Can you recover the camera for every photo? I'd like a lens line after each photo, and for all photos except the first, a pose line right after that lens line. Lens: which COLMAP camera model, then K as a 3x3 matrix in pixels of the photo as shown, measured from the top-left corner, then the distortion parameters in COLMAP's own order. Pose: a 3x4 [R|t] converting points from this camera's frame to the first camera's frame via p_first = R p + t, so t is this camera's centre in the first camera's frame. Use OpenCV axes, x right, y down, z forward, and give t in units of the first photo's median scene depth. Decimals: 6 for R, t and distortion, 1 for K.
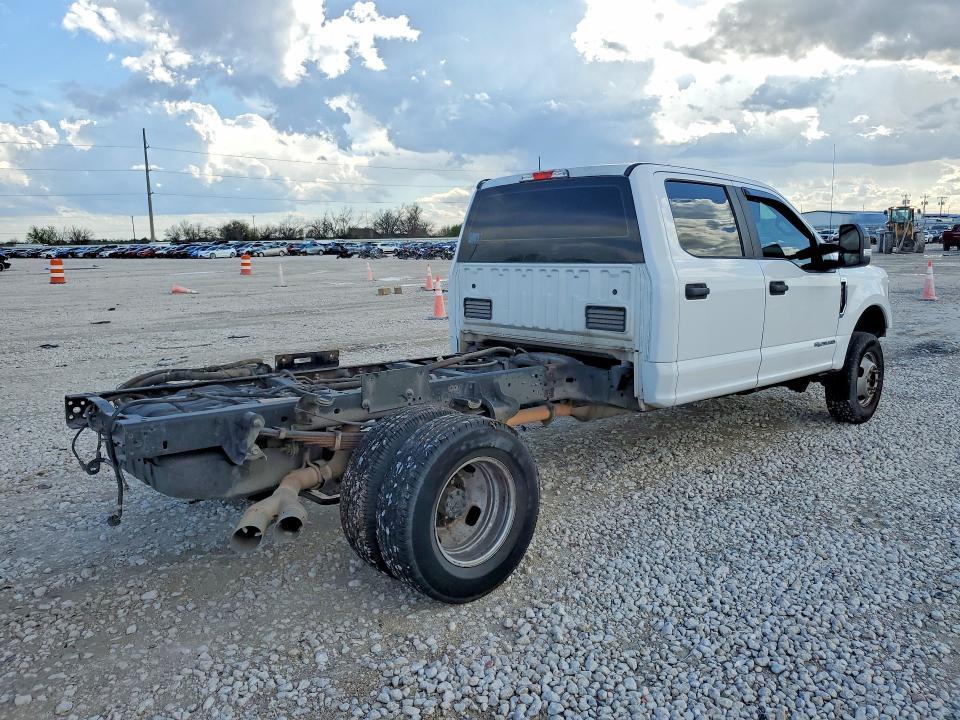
lens RADIAL K [[767.0, 0, 476.4], [0, 767.0, 360.9], [0, 0, 1]] dist [0.058150, 0.003017]
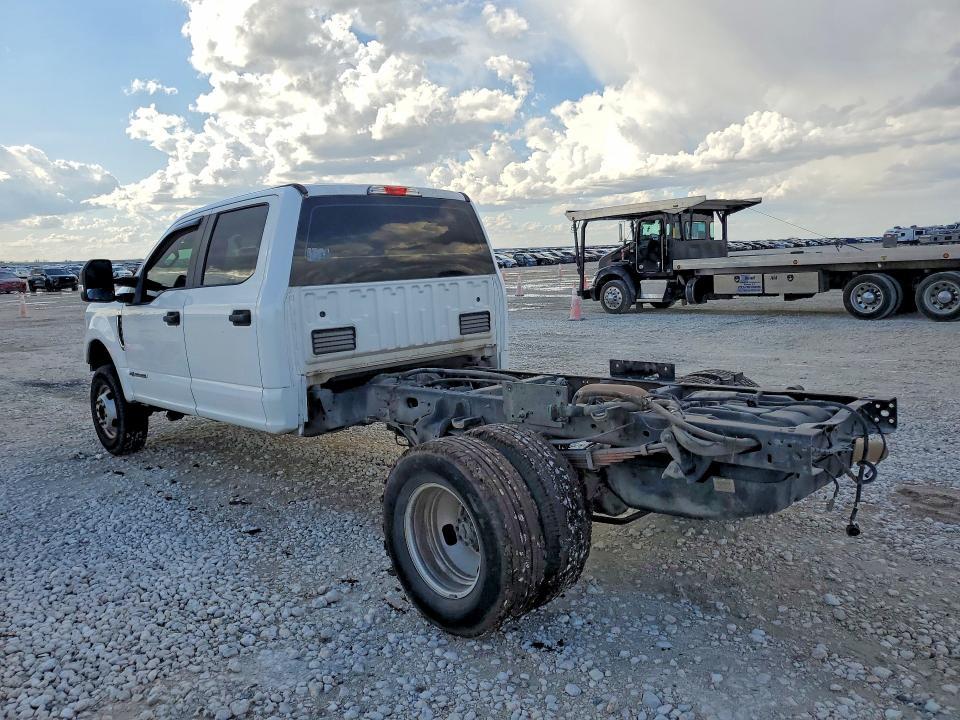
lens RADIAL K [[767.0, 0, 476.2], [0, 767.0, 360.2], [0, 0, 1]] dist [0.058150, 0.003017]
pose [[-0.044693, -0.121437, 0.991592, -0.894037], [0.187195, 0.973985, 0.127718, -0.134455], [-0.981306, 0.191329, -0.020798, 0.941669]]
